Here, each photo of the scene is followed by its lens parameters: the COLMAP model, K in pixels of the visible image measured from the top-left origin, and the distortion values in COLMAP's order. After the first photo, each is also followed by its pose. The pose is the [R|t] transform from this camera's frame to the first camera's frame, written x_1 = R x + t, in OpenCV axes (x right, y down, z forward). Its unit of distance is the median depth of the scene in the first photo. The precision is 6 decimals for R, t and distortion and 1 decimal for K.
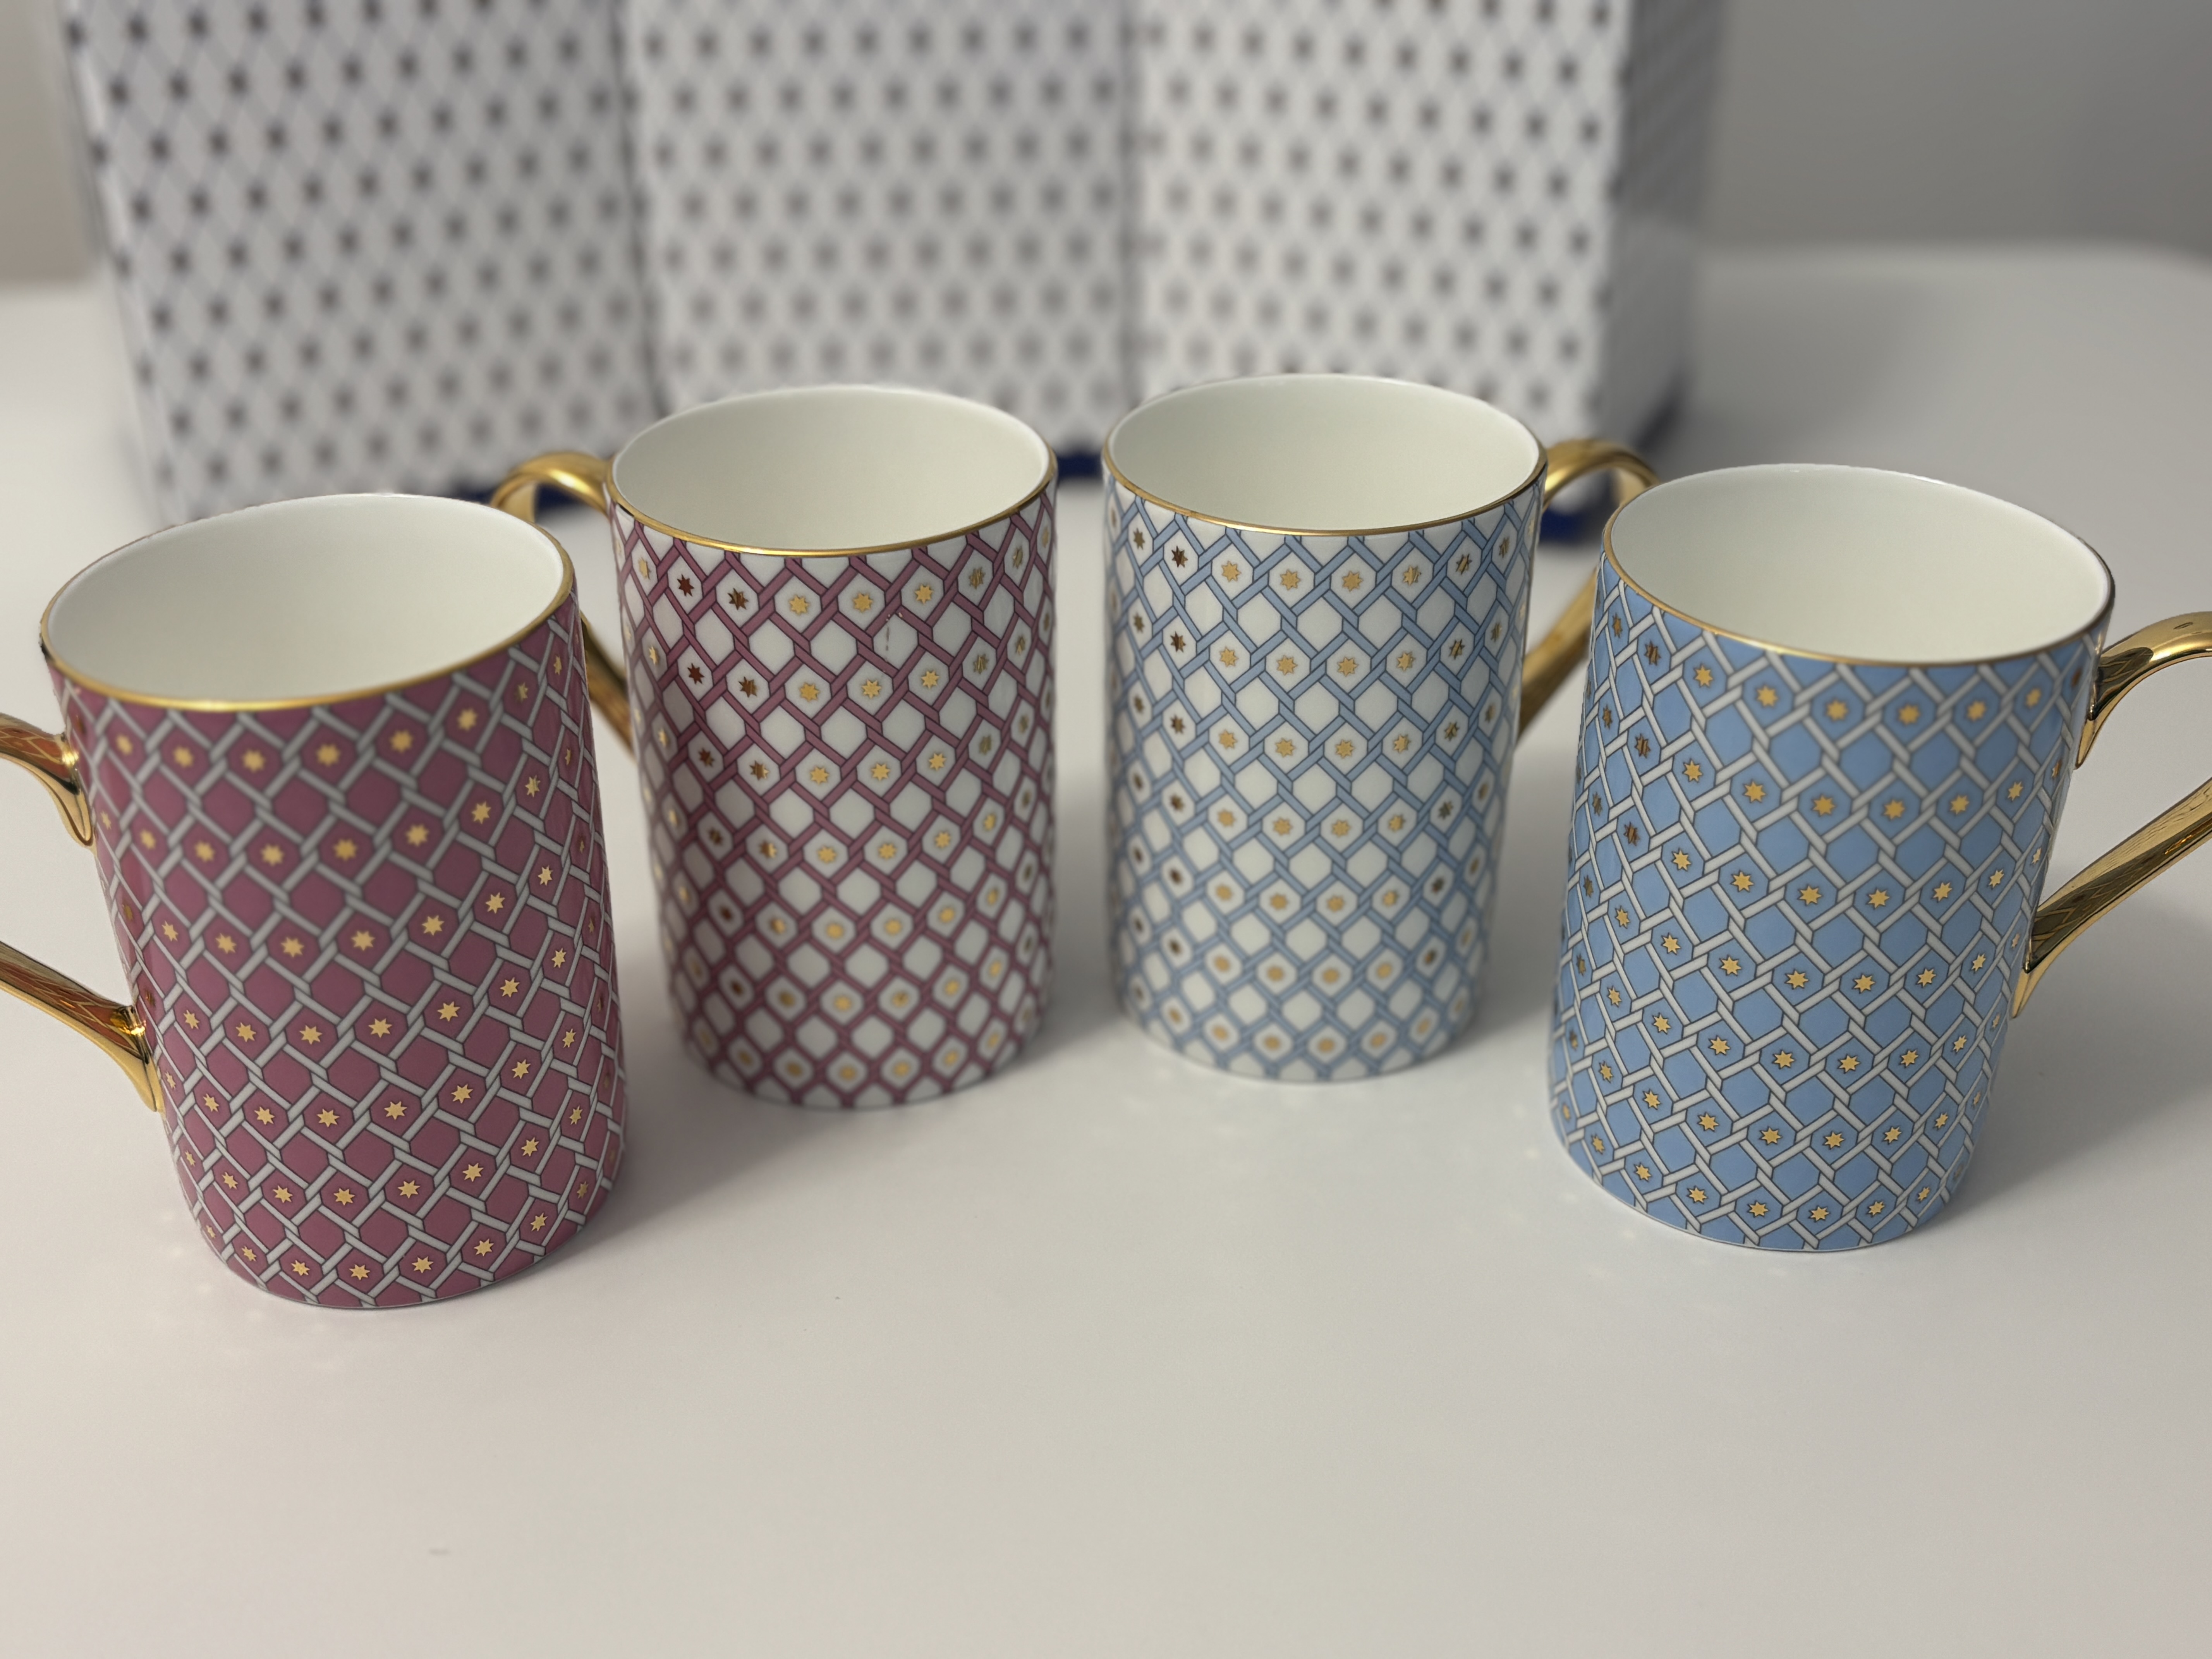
lens RADIAL K [[2484.2, 0, 1077.7], [0, 2484.2, 836.4], [0, 0, 1]] dist [0.215405, -0.895399]
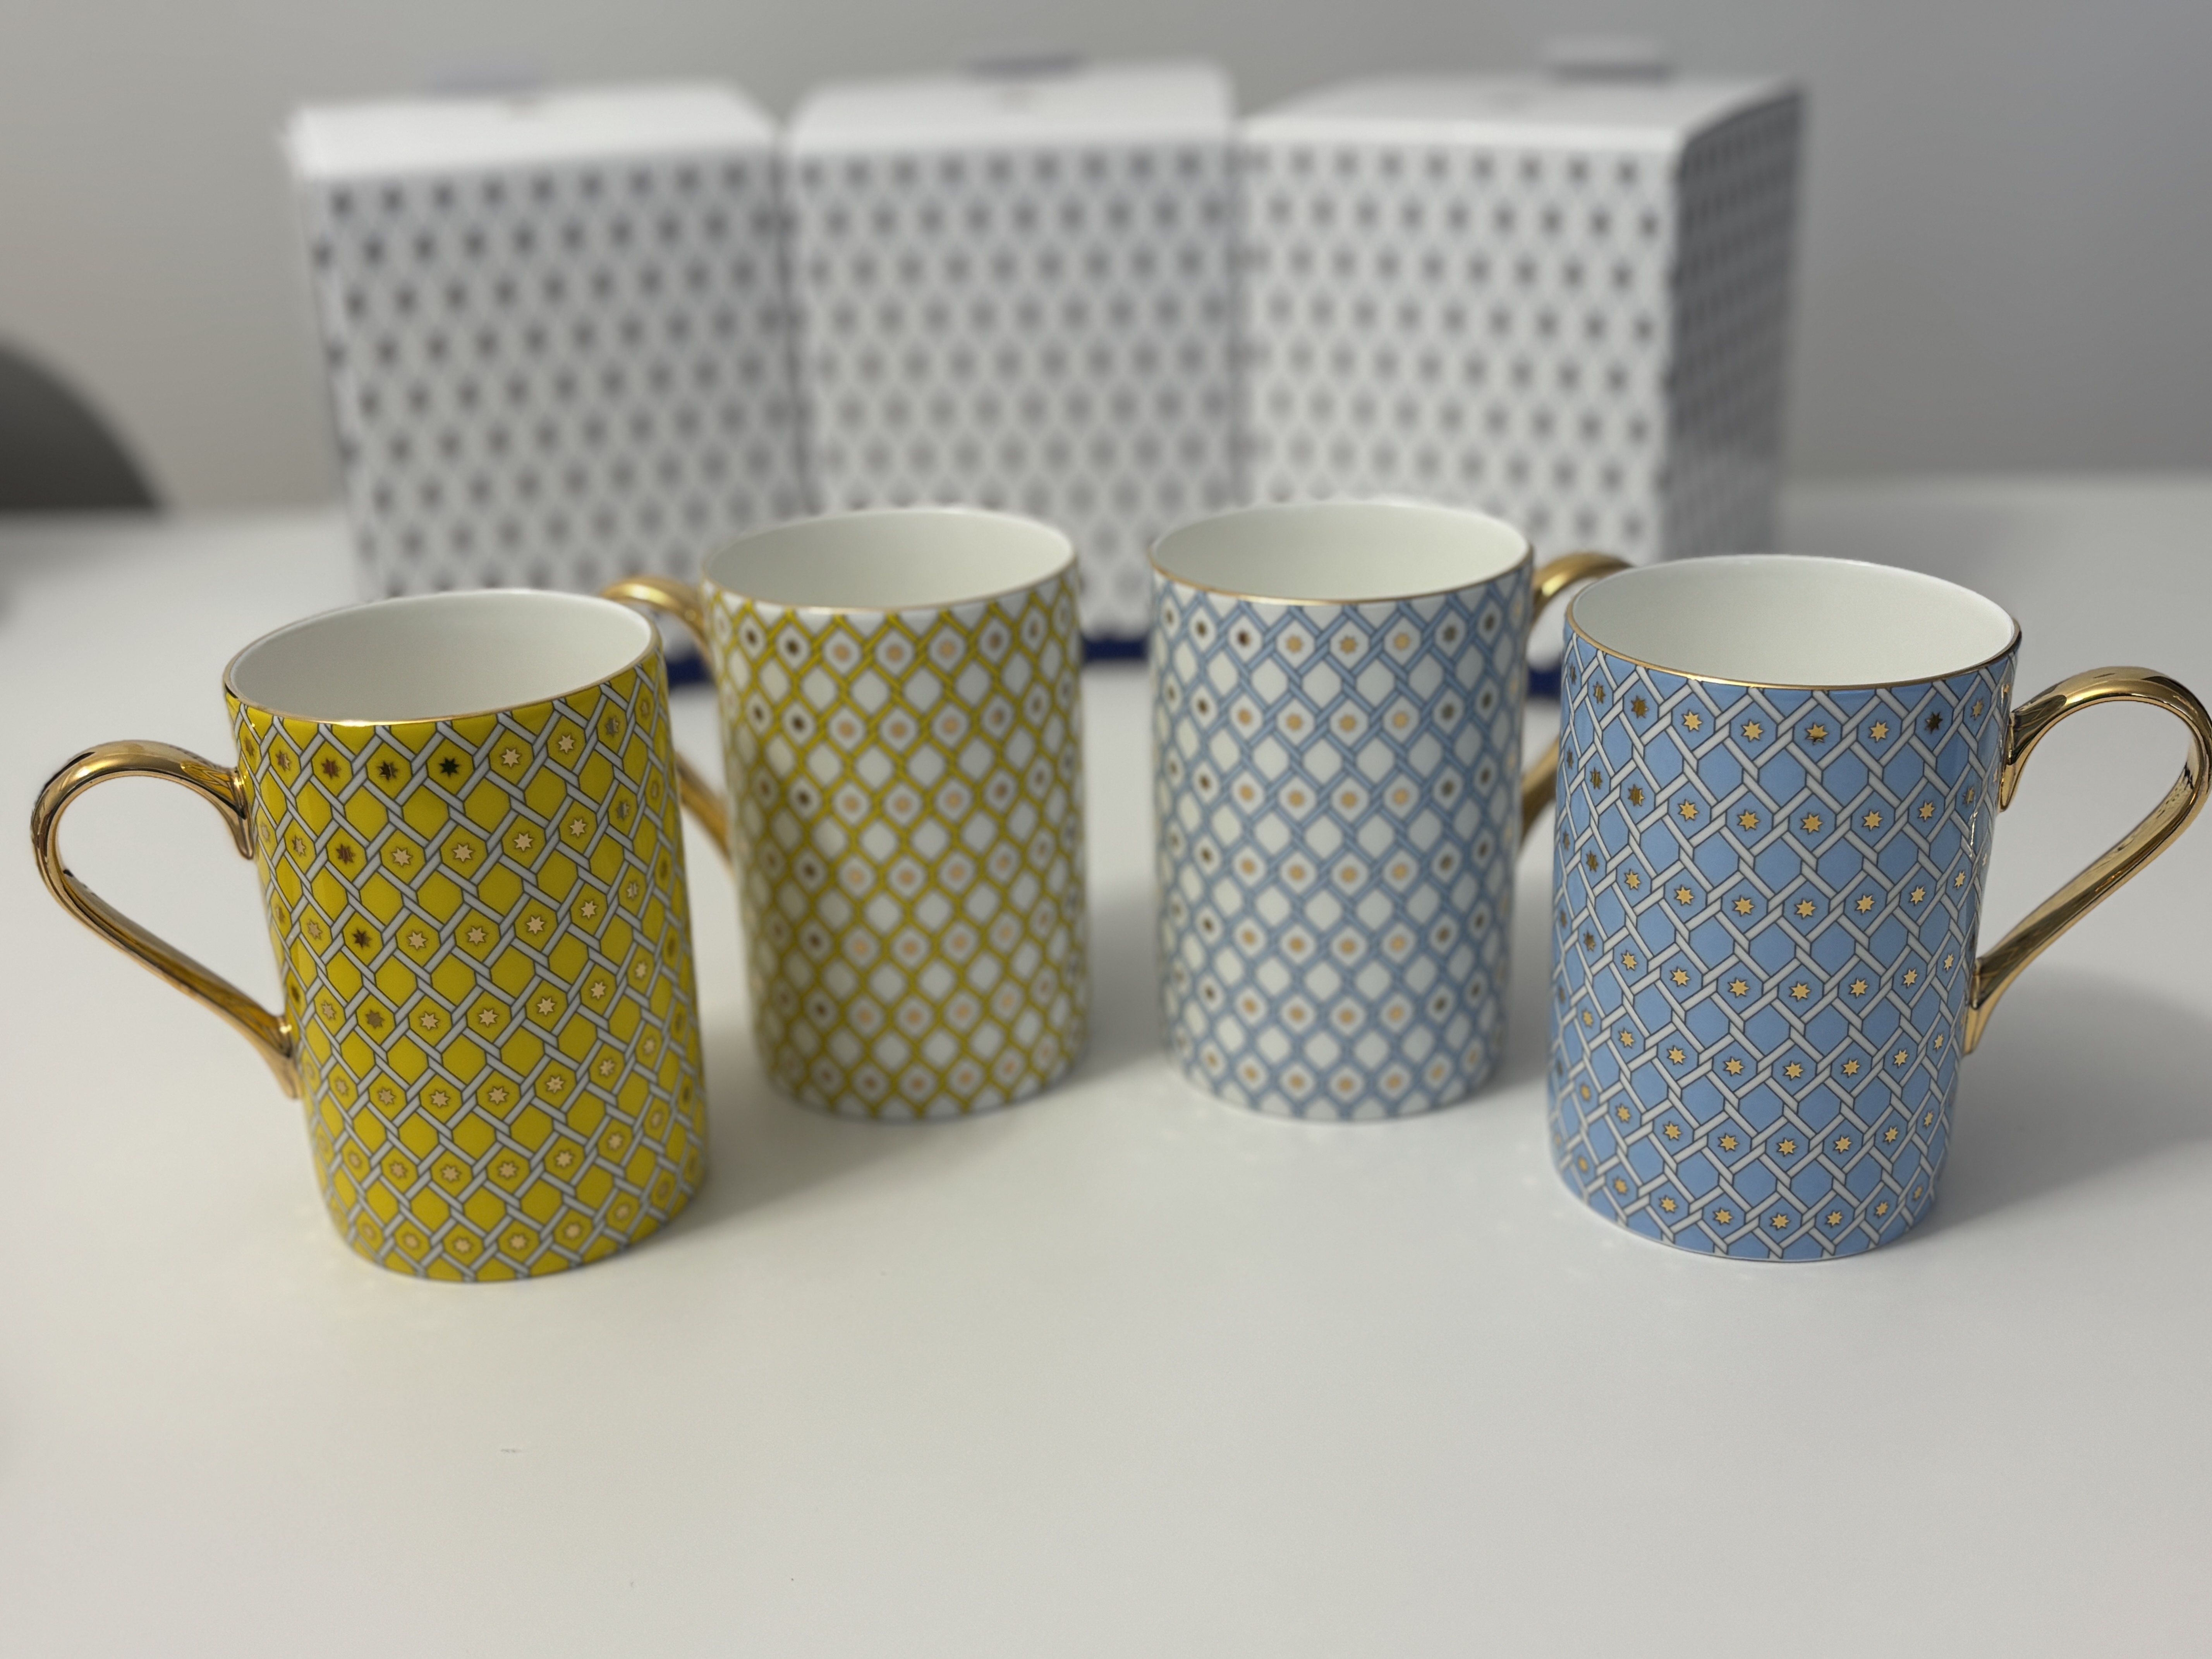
lens RADIAL K [[2484.2, 0, 1077.7], [0, 2484.2, 836.4], [0, 0, 1]] dist [0.215405, -0.895399]
pose [[0.994890, 0.009688, -0.100496, 0.097214], [-0.023239, 0.990632, -0.134570, 0.134077], [0.098250, 0.136218, 0.985795, -0.119892]]
